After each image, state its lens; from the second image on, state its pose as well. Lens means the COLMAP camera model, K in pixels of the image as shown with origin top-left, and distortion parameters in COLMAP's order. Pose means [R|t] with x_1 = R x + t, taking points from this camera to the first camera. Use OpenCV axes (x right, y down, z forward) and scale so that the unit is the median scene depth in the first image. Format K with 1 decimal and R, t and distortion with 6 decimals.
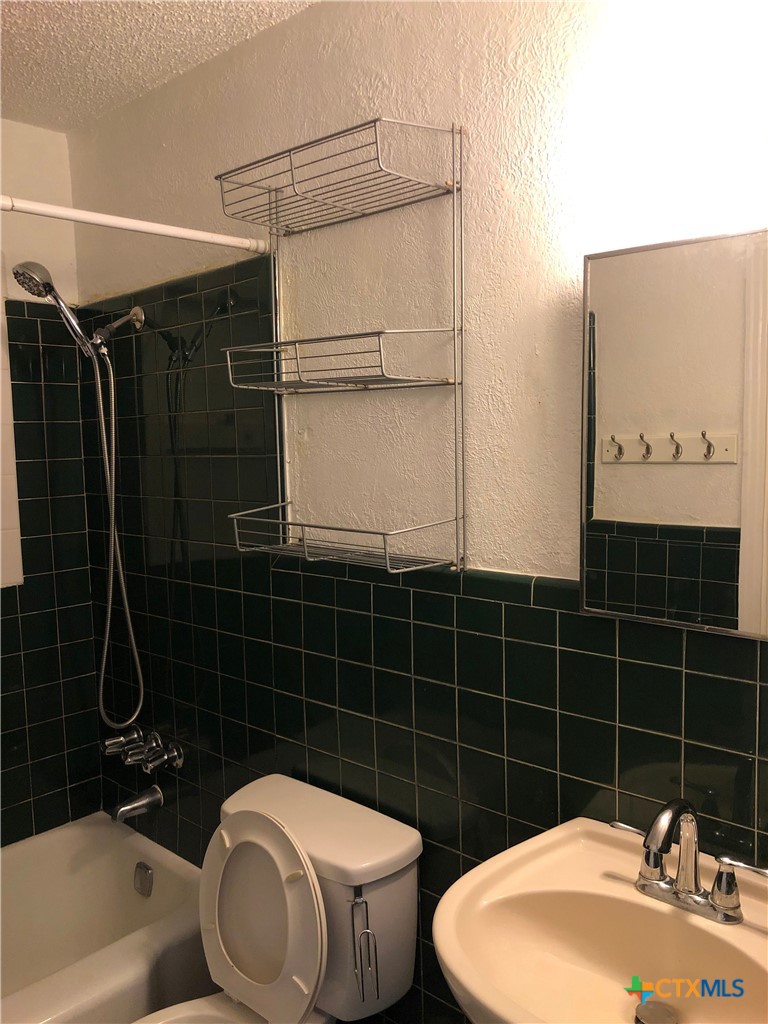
lens RADIAL K [[854.2, 0, 394.8], [0, 854.2, 526.0], [0, 0, 1]] dist [0.023855, -0.026628]
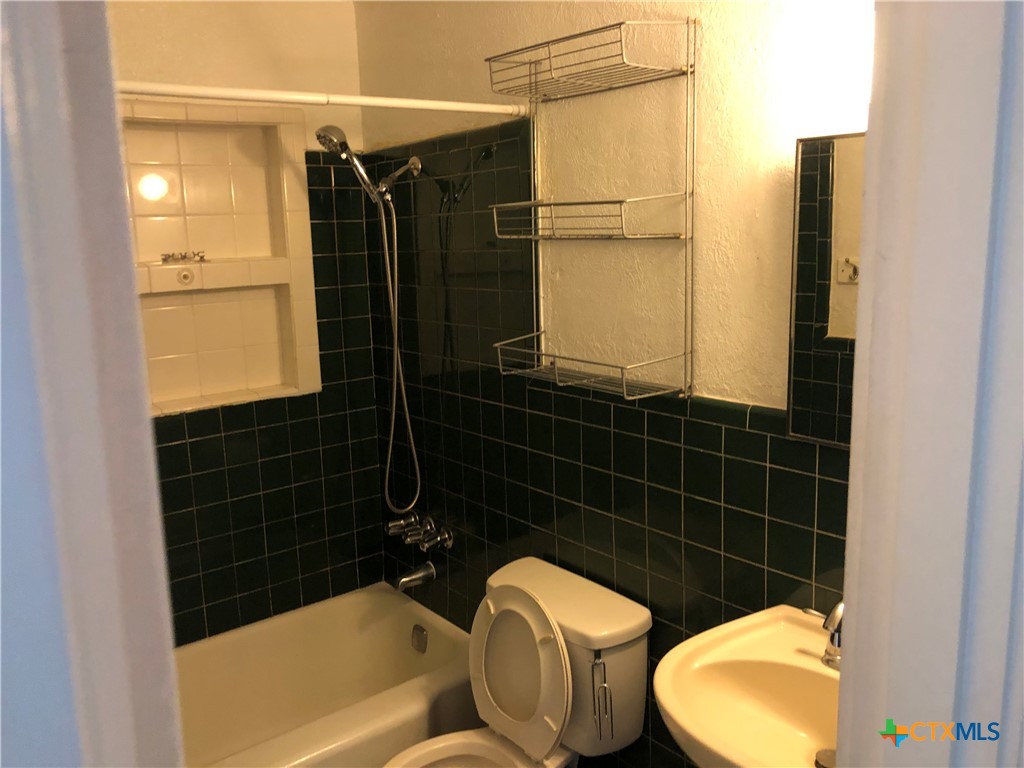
lens RADIAL K [[854.2, 0, 516.7], [0, 854.2, 381.7], [0, 0, 1]] dist [0.023855, -0.026628]
pose [[0.989054, 0.017874, -0.146470, 0.013297], [-0.006729, 0.997067, 0.076239, -0.048556], [0.147403, -0.074419, 0.986273, -0.171851]]
